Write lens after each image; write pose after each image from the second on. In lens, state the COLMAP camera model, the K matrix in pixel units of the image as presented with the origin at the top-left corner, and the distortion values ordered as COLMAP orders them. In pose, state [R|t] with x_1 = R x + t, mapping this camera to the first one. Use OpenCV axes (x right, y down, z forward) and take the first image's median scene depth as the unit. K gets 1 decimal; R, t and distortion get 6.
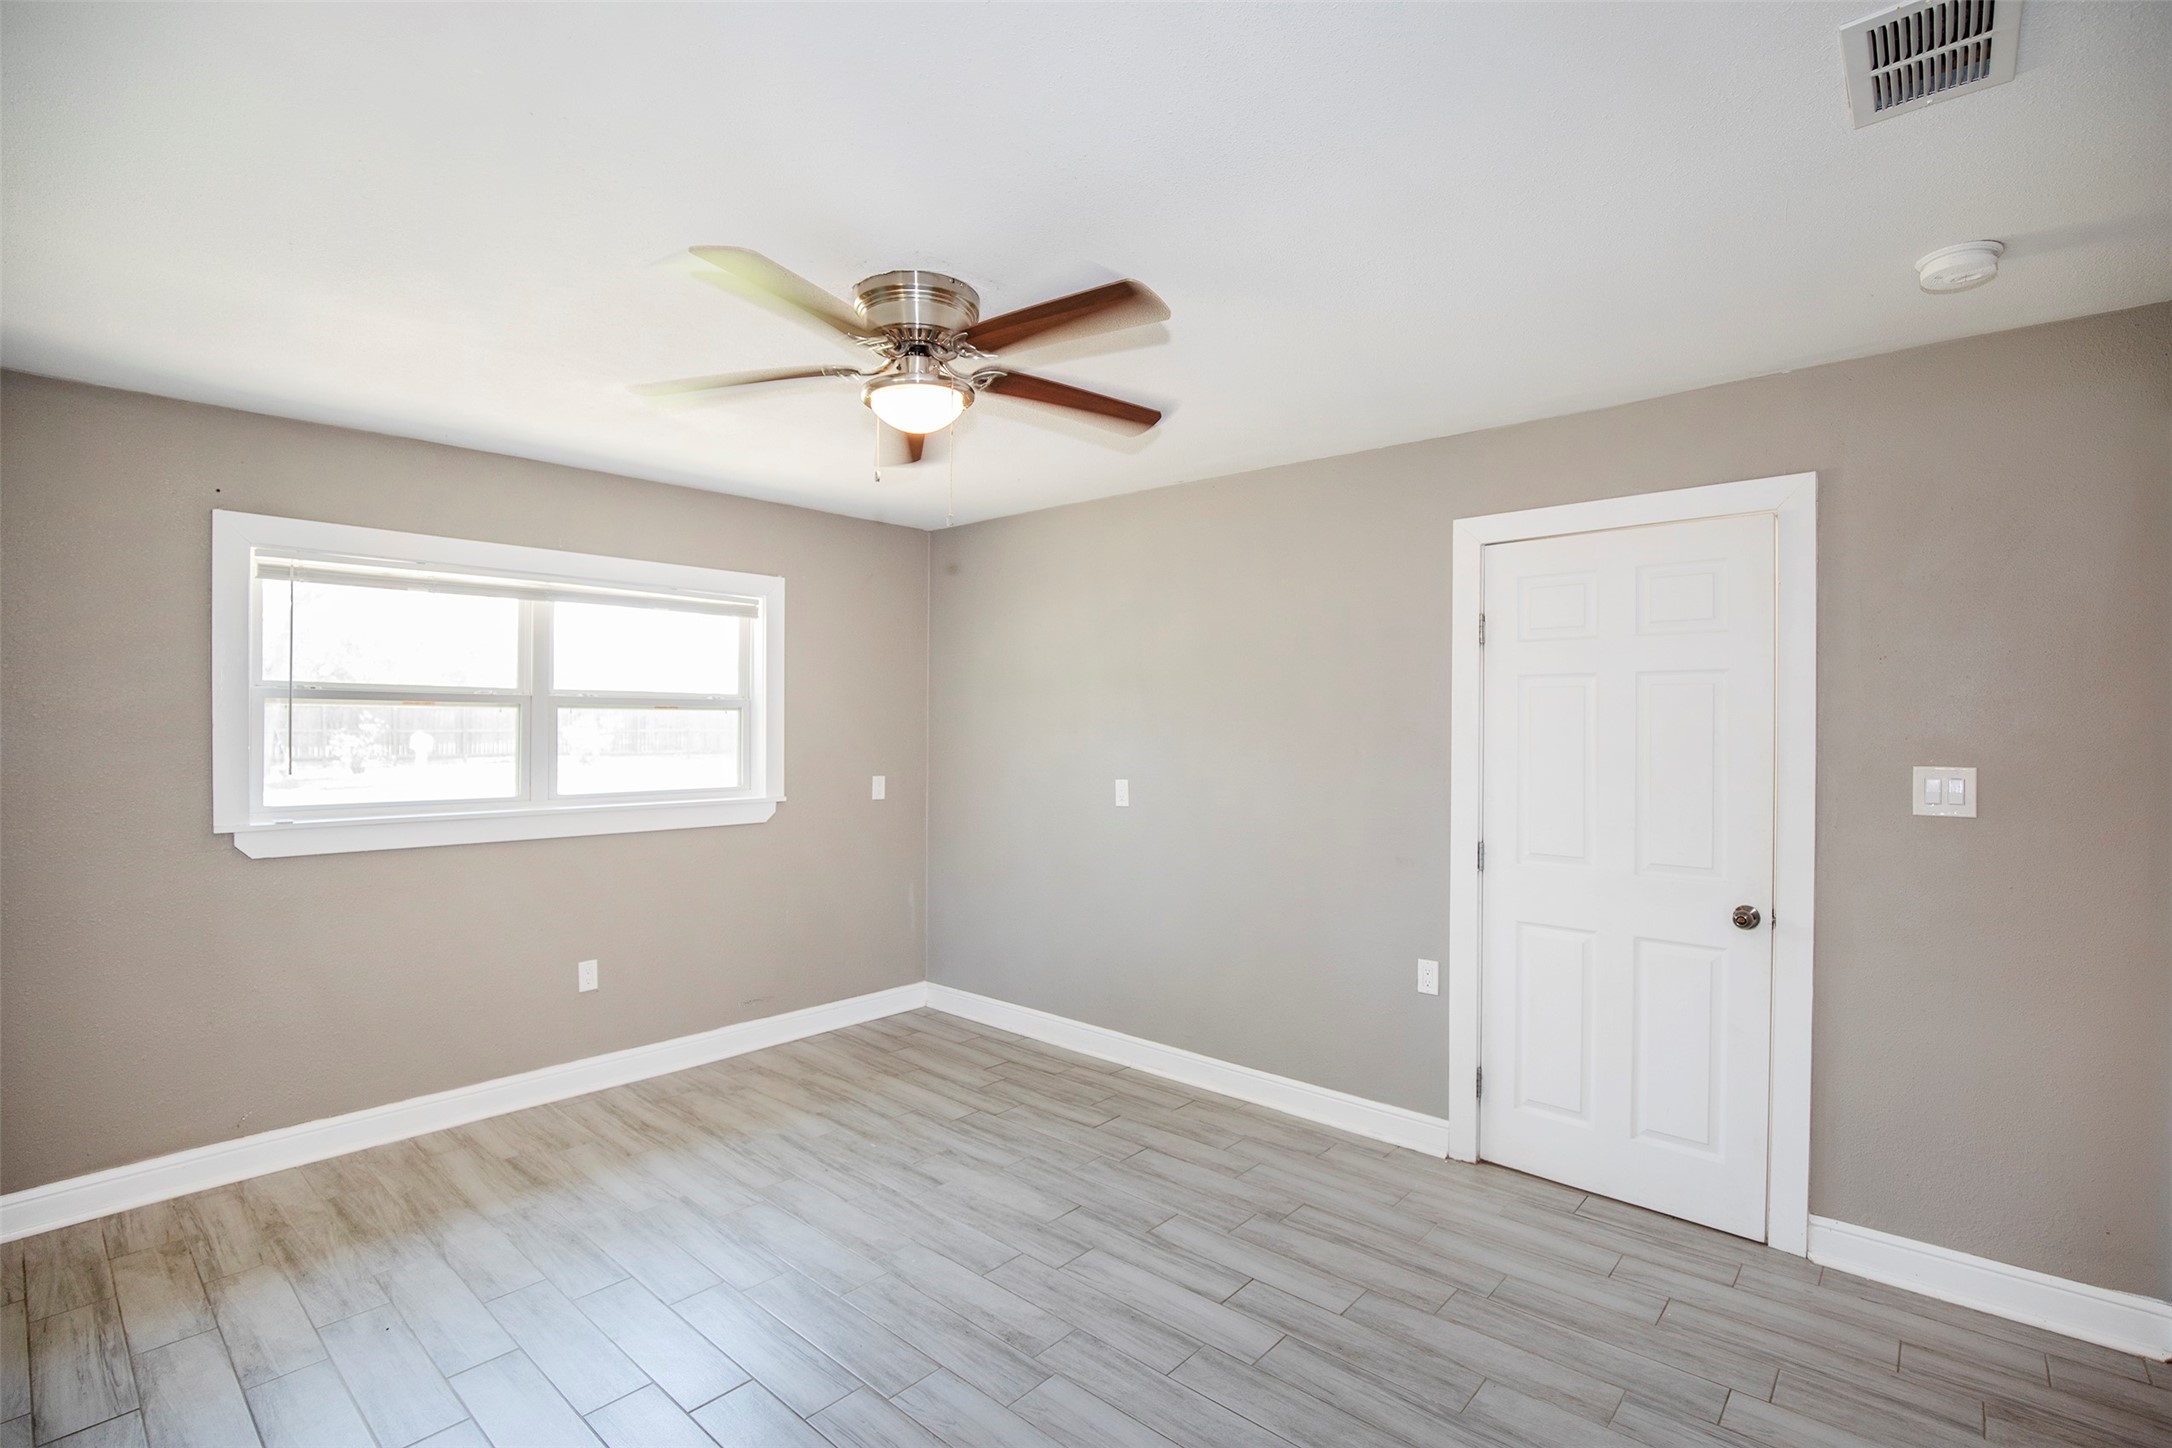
lens RADIAL K [[988.0, 0, 1076.6], [0, 988.0, 733.6], [0, 0, 1]] dist [-0.030558, 0.004744]
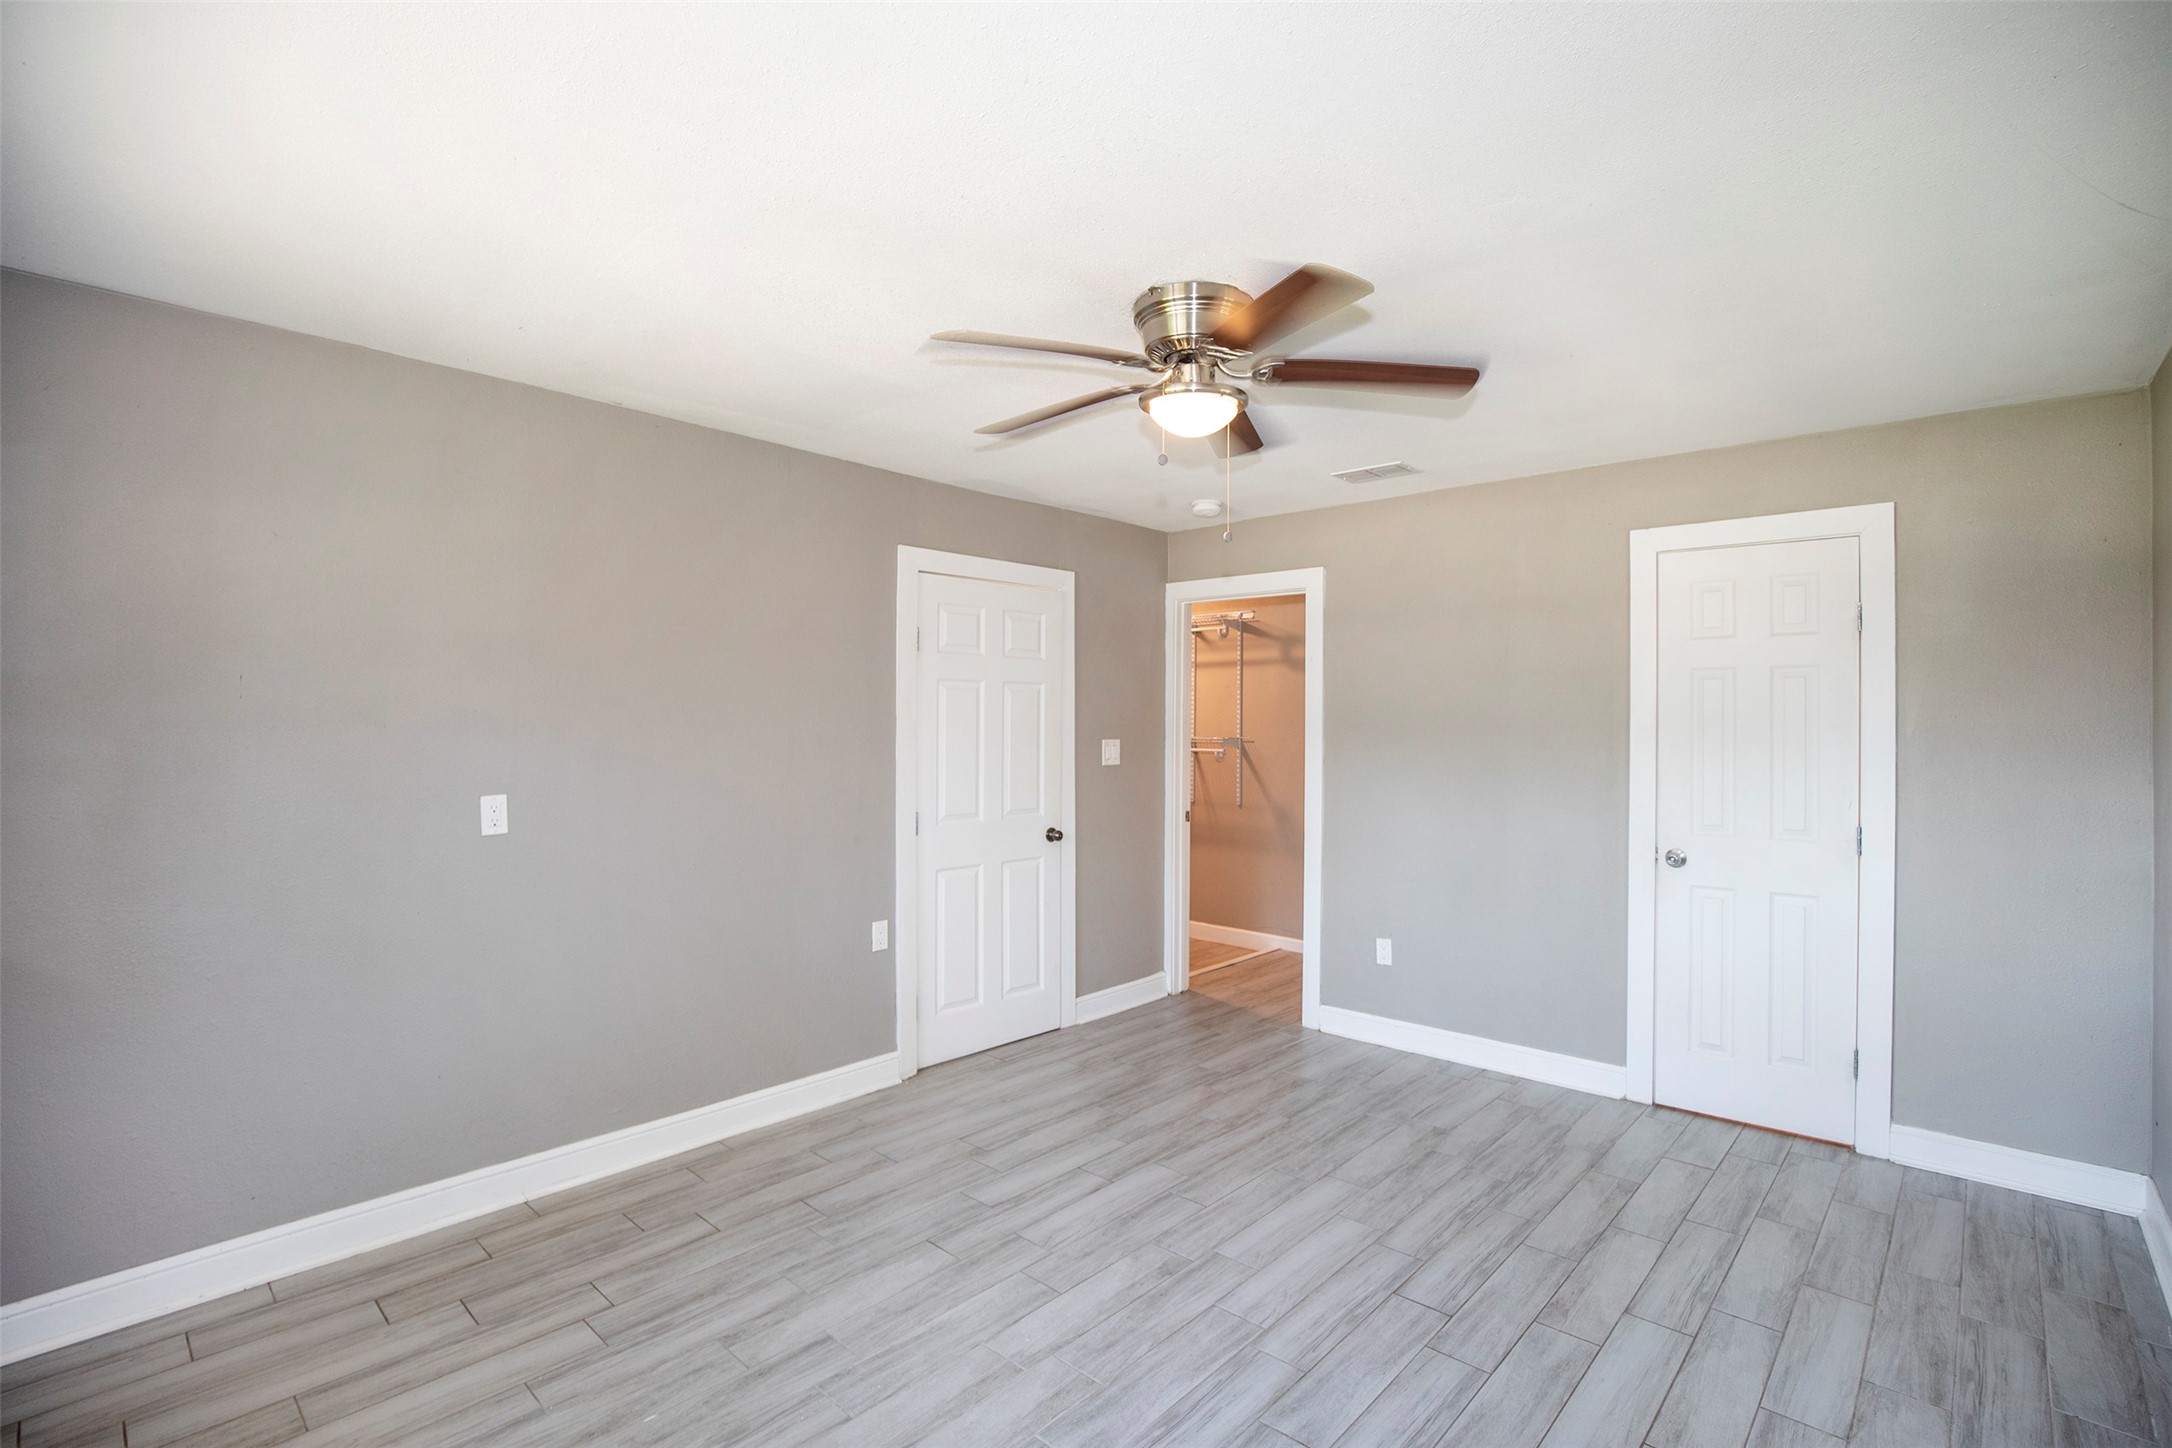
lens RADIAL K [[988.0, 0, 1132.3], [0, 988.0, 734.7], [0, 0, 1]] dist [-0.030558, 0.004744]
pose [[-0.003432, -0.016194, 0.999863, -0.831986], [0.004267, 0.999860, 0.016209, -0.005263], [-0.999985, 0.004322, -0.003363, 0.743402]]
